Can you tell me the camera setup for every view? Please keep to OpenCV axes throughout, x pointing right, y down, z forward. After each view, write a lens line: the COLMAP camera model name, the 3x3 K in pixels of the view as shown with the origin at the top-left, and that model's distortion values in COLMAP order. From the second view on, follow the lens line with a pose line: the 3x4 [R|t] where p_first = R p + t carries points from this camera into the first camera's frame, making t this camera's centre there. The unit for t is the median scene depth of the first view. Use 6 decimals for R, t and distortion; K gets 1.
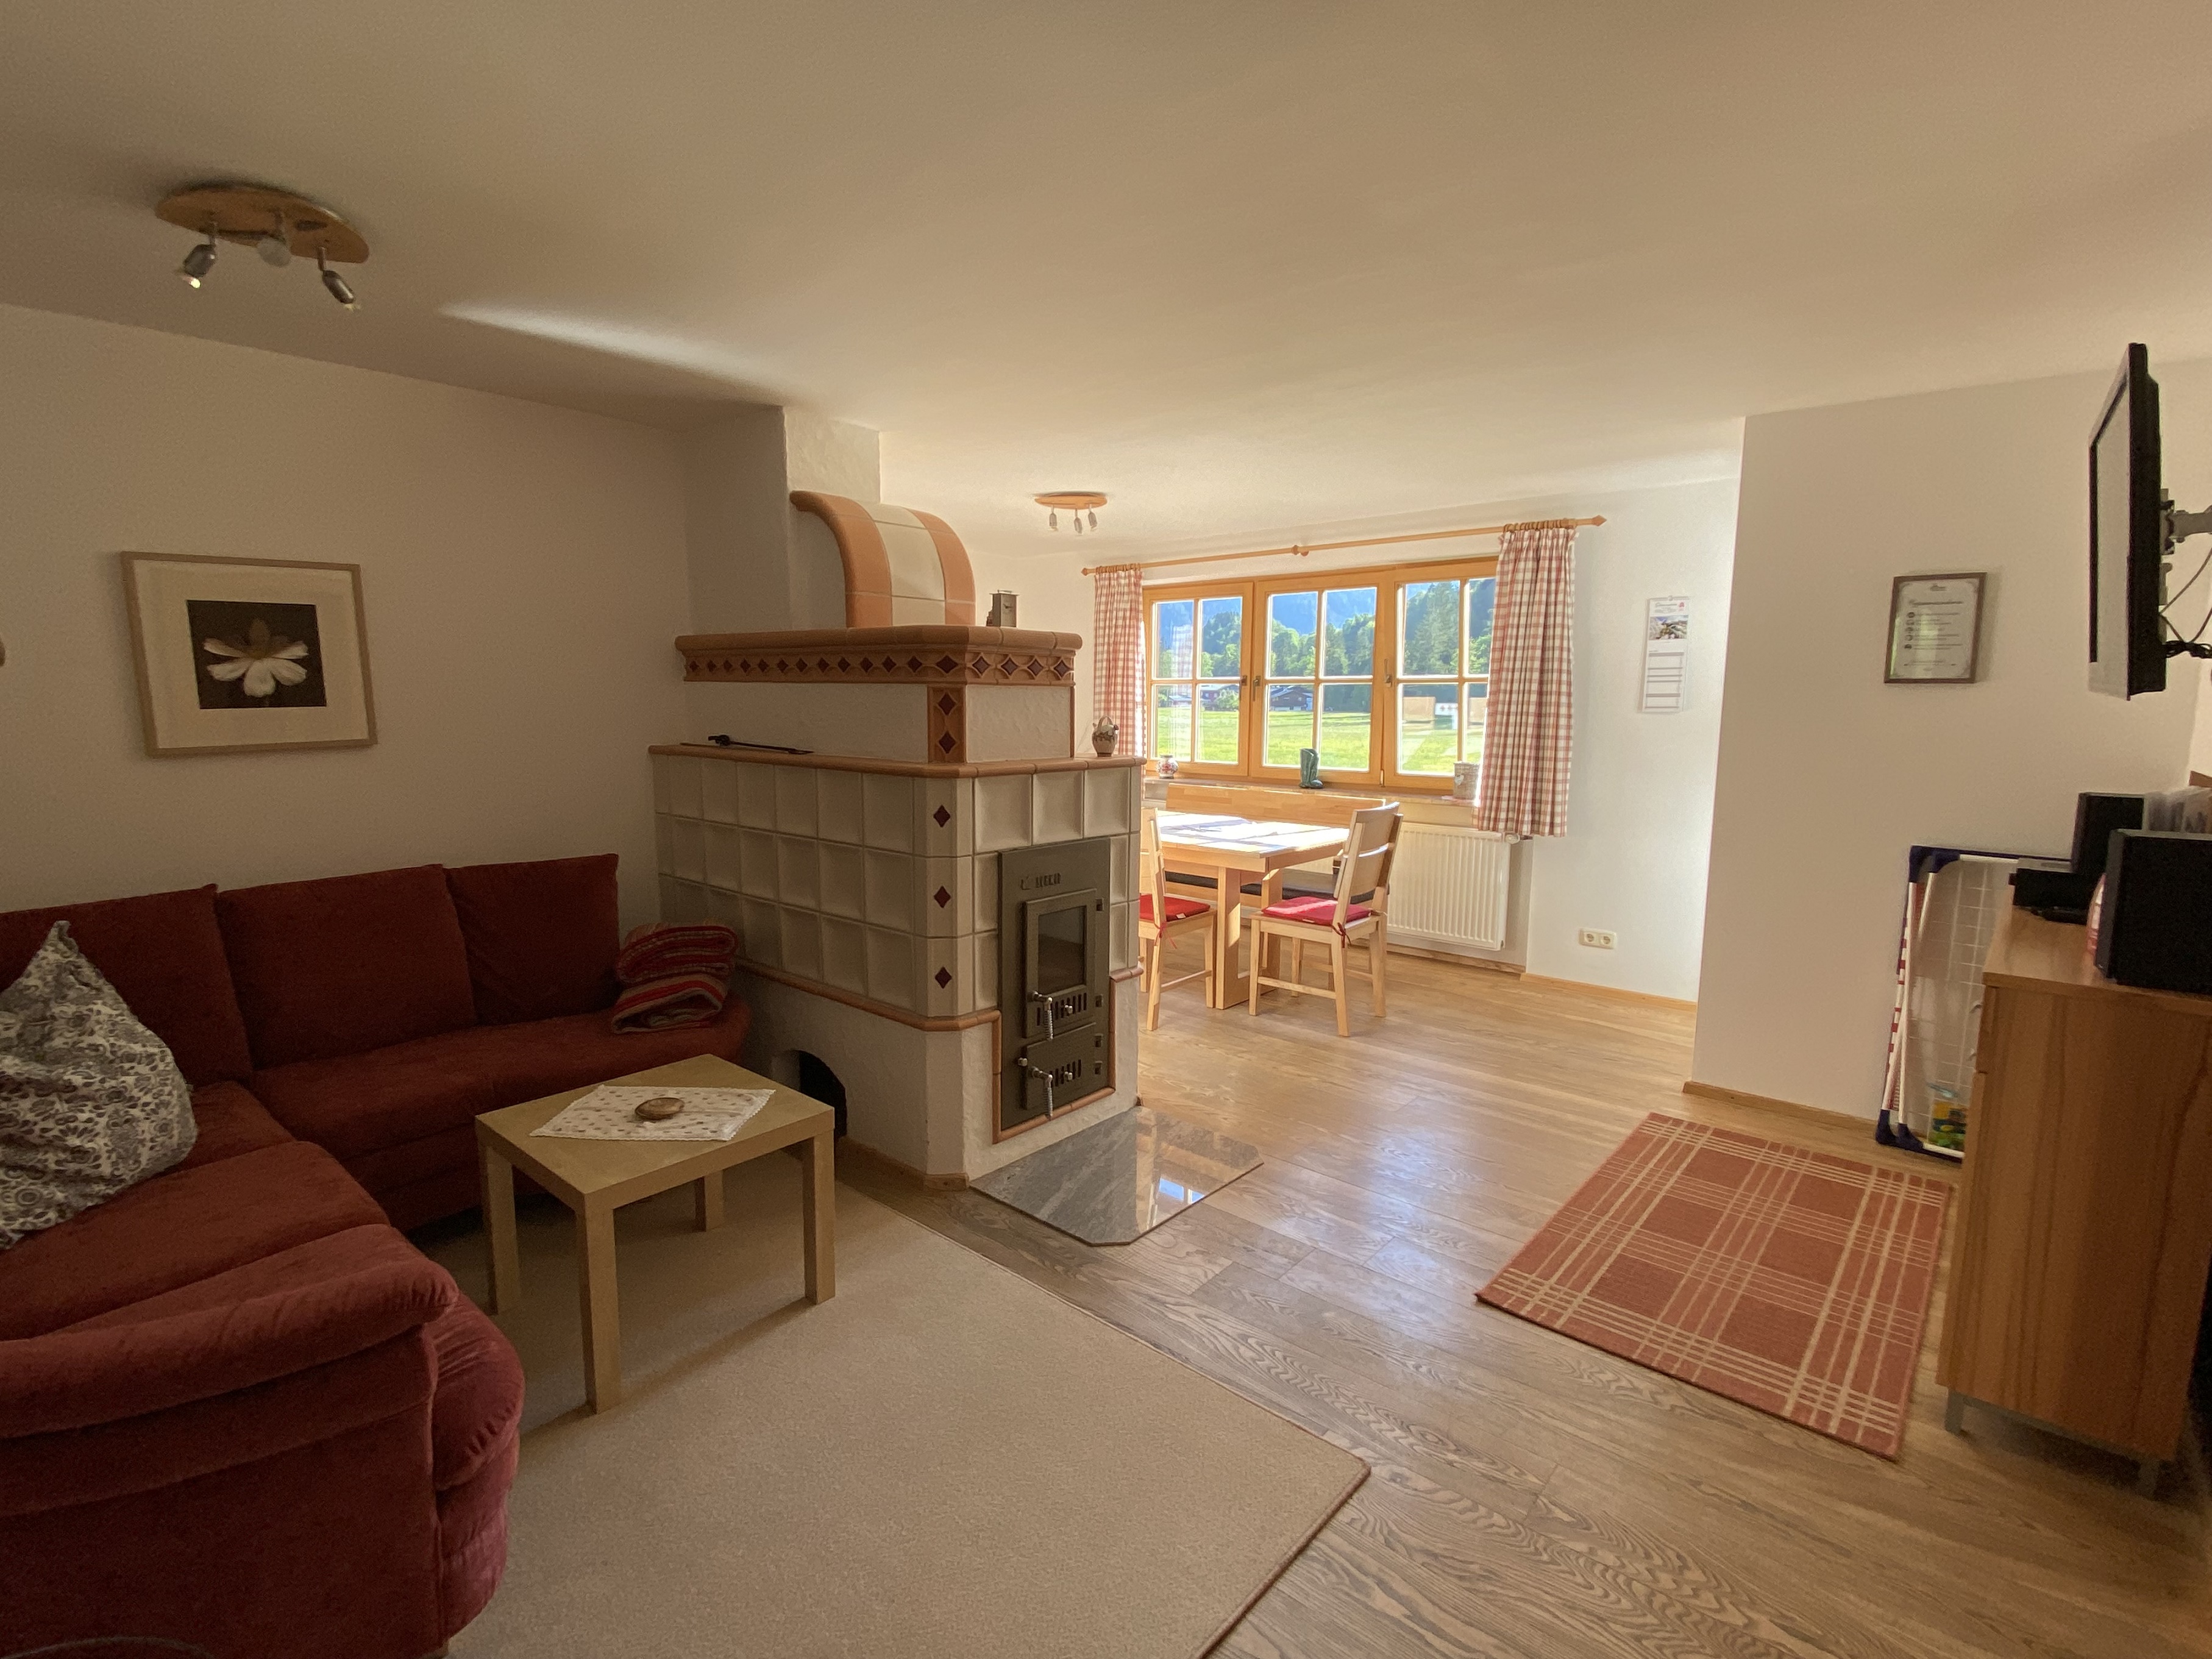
lens RADIAL K [[1037.8, 0, 1106.0], [0, 1037.8, 829.5], [0, 0, 1]] dist [0.045578, -0.025077]
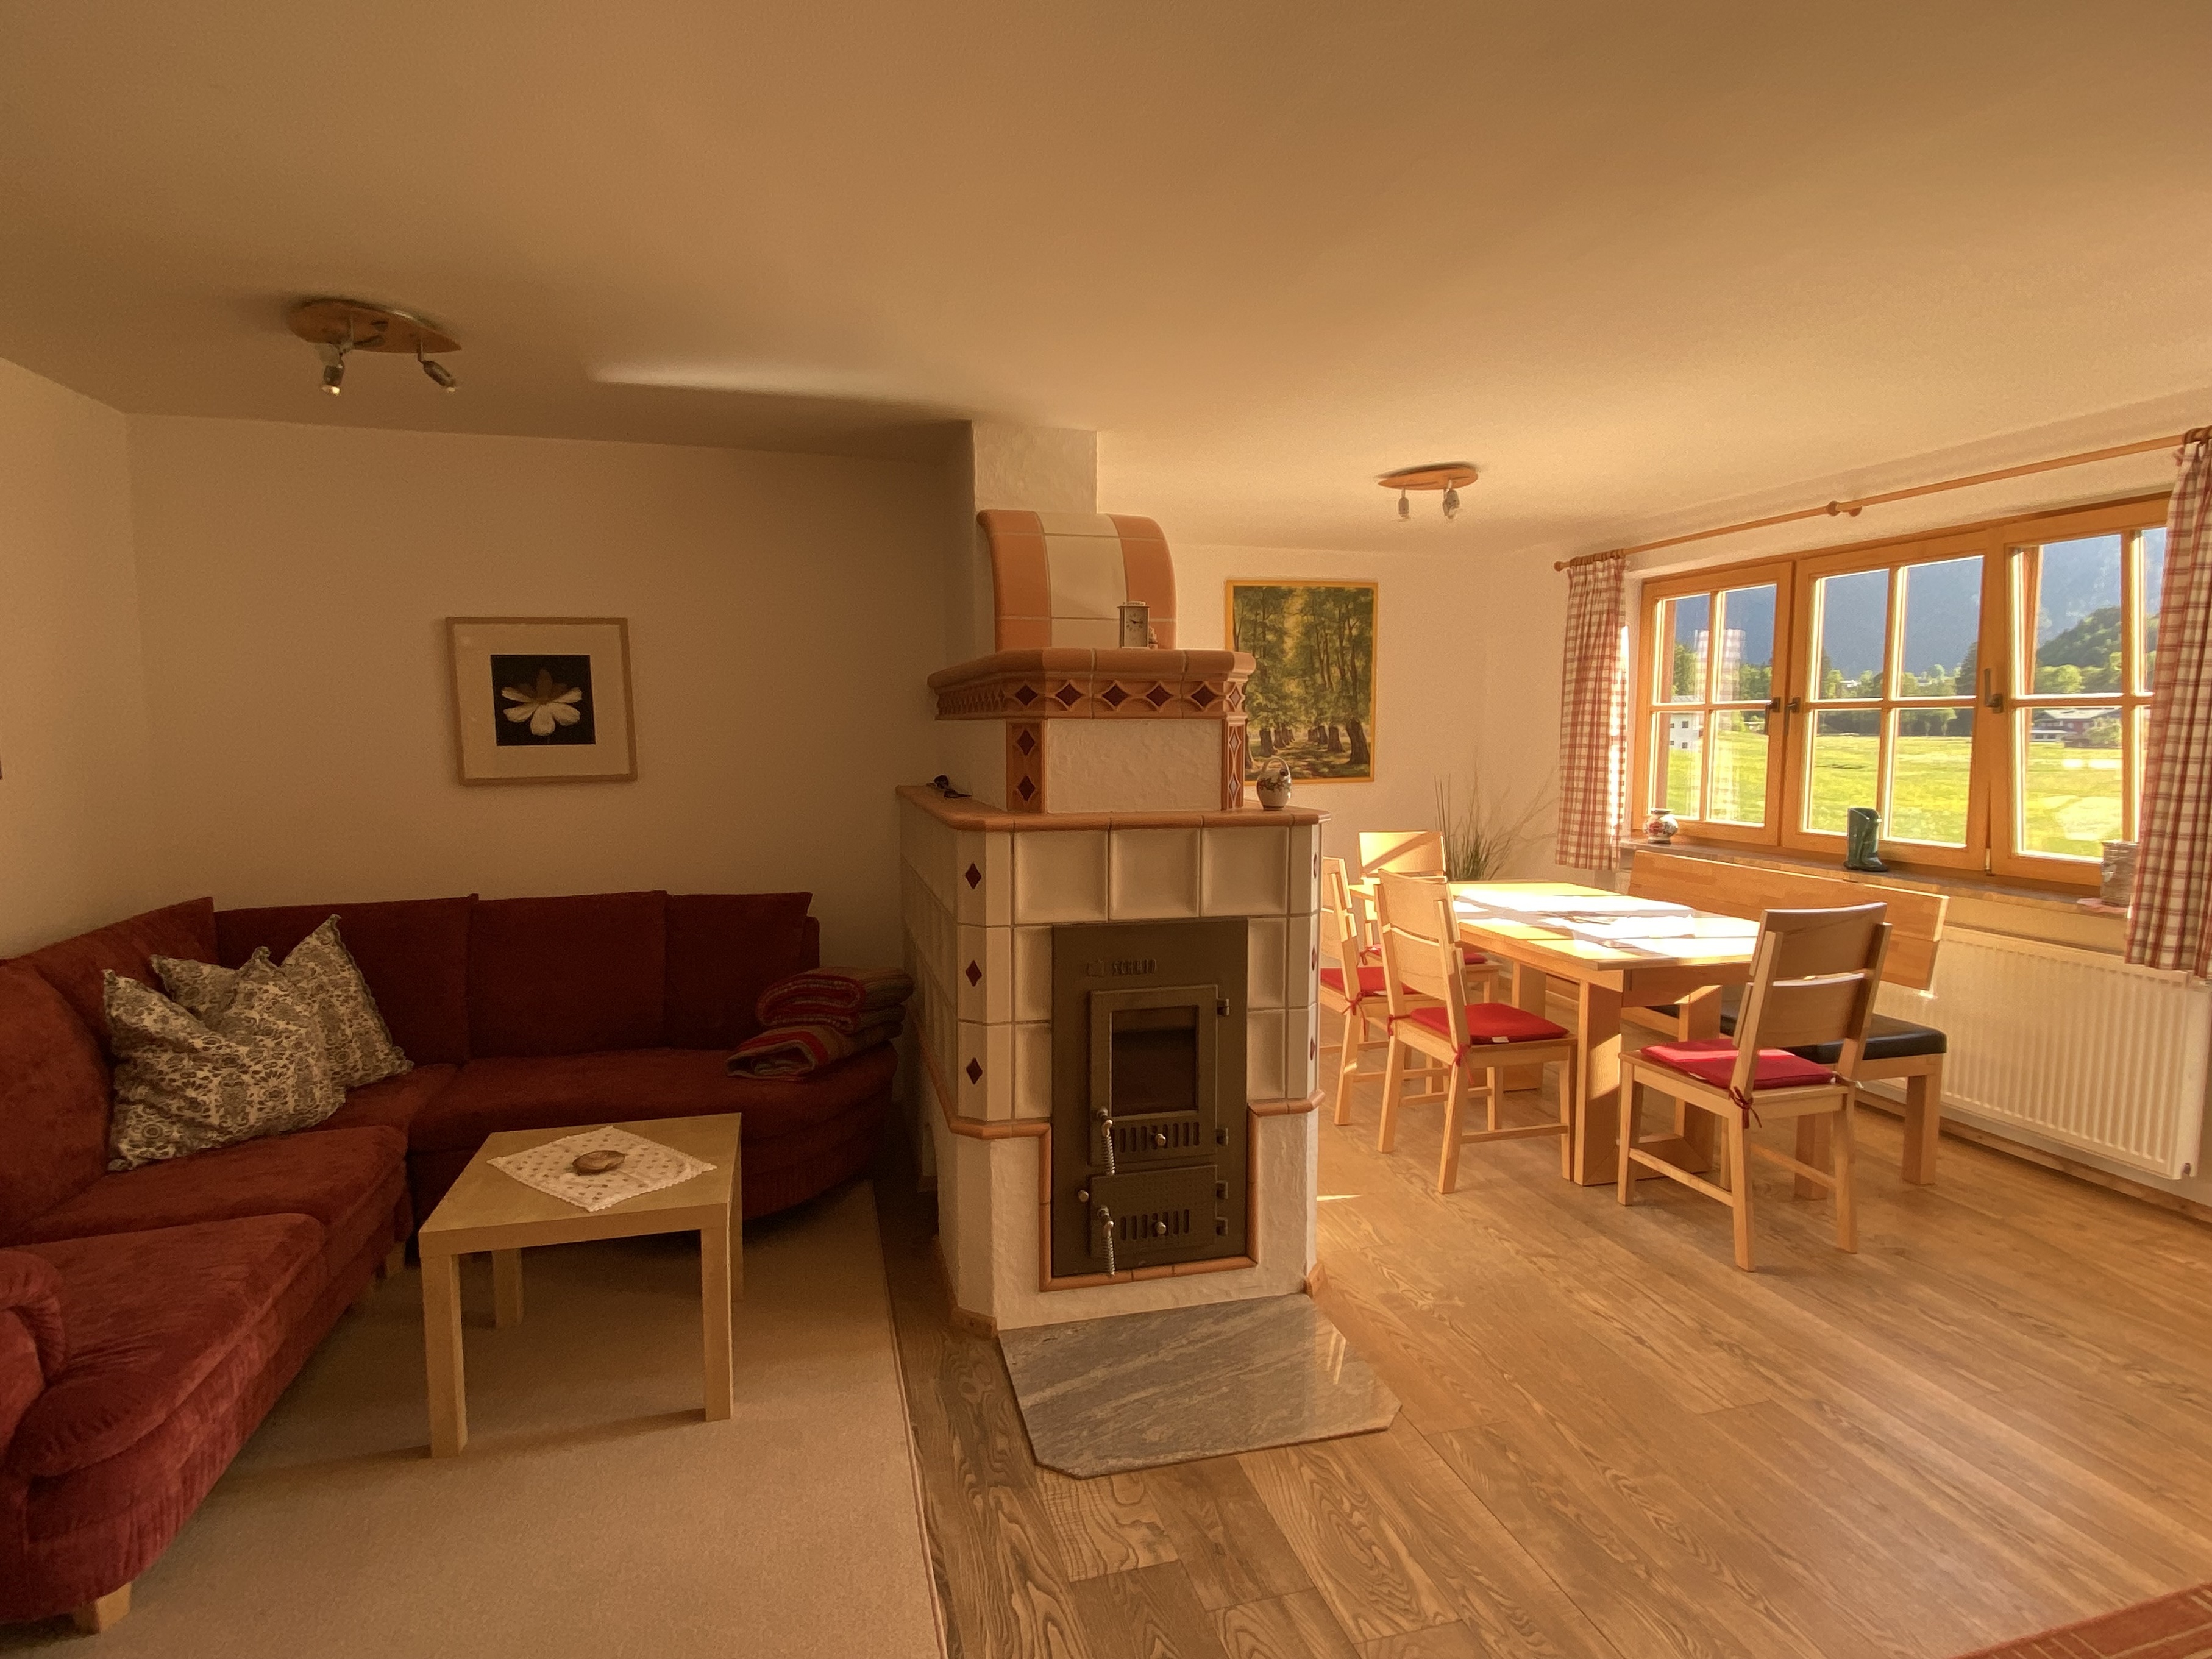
lens RADIAL K [[1165.1, 0, 1020.6], [0, 1165.1, 815.8], [0, 0, 1]] dist [0.046373, -0.040915]
pose [[0.832819, 0.037762, -0.552255, 0.344733], [-0.067237, 0.997184, -0.033210, -0.028942], [0.549446, 0.064790, 0.833013, 0.211649]]
